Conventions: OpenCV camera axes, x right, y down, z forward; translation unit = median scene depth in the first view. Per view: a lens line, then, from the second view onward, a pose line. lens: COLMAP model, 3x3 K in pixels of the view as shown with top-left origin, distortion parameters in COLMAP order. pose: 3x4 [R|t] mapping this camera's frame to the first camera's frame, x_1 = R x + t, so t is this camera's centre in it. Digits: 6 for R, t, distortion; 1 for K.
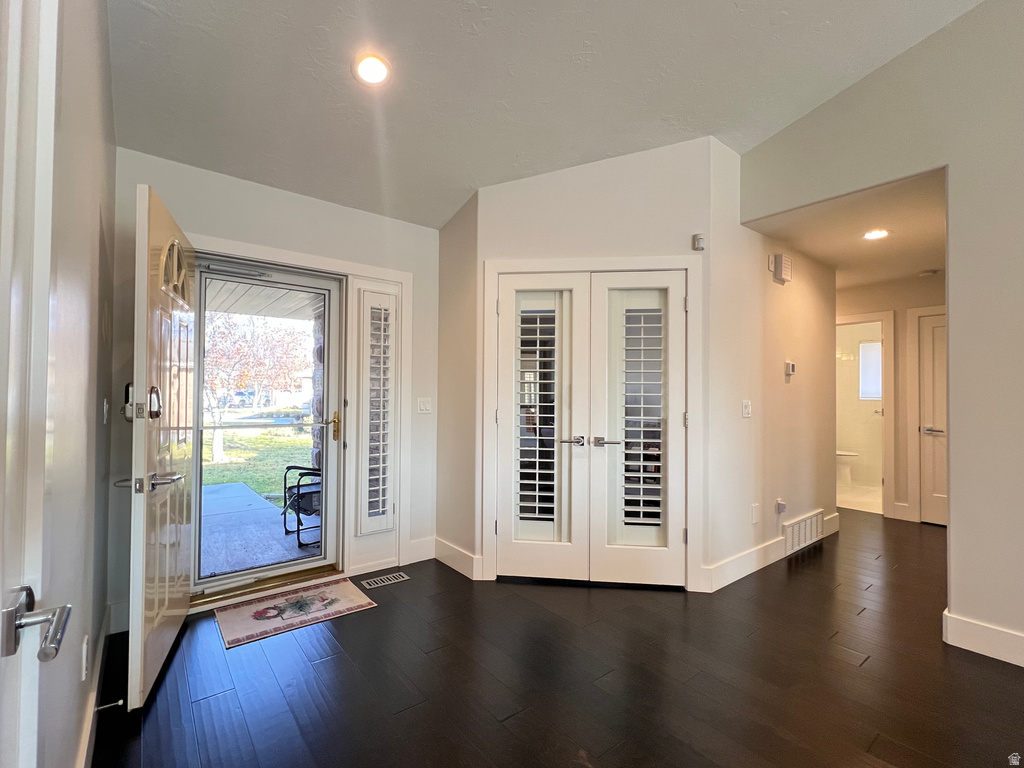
lens RADIAL K [[469.3, 0, 512.0], [0, 469.3, 384.1], [0, 0, 1]] dist [-0.014724, 0.003230]
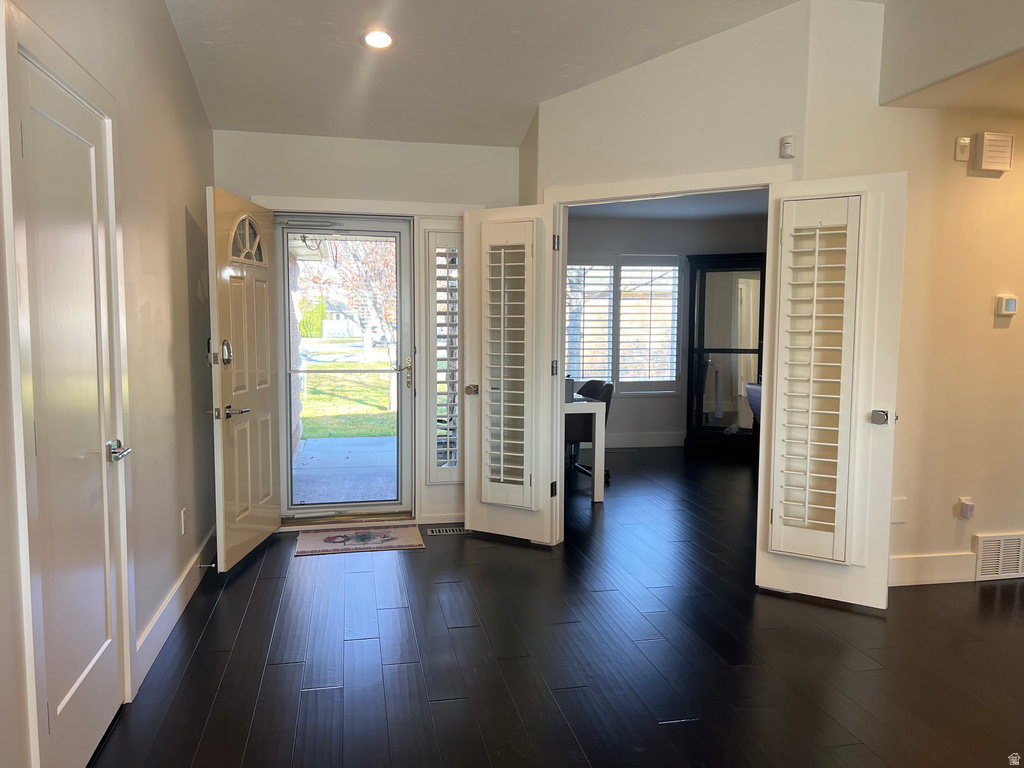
lens RADIAL K [[773.0, 0, 512.4], [0, 773.0, 384.3], [0, 0, 1]] dist [0.007786, -0.002905]
pose [[0.894514, 0.035325, -0.445641, 0.639054], [0.010630, 0.994910, 0.100202, -0.055348], [0.446913, -0.094369, 0.889586, -0.406025]]
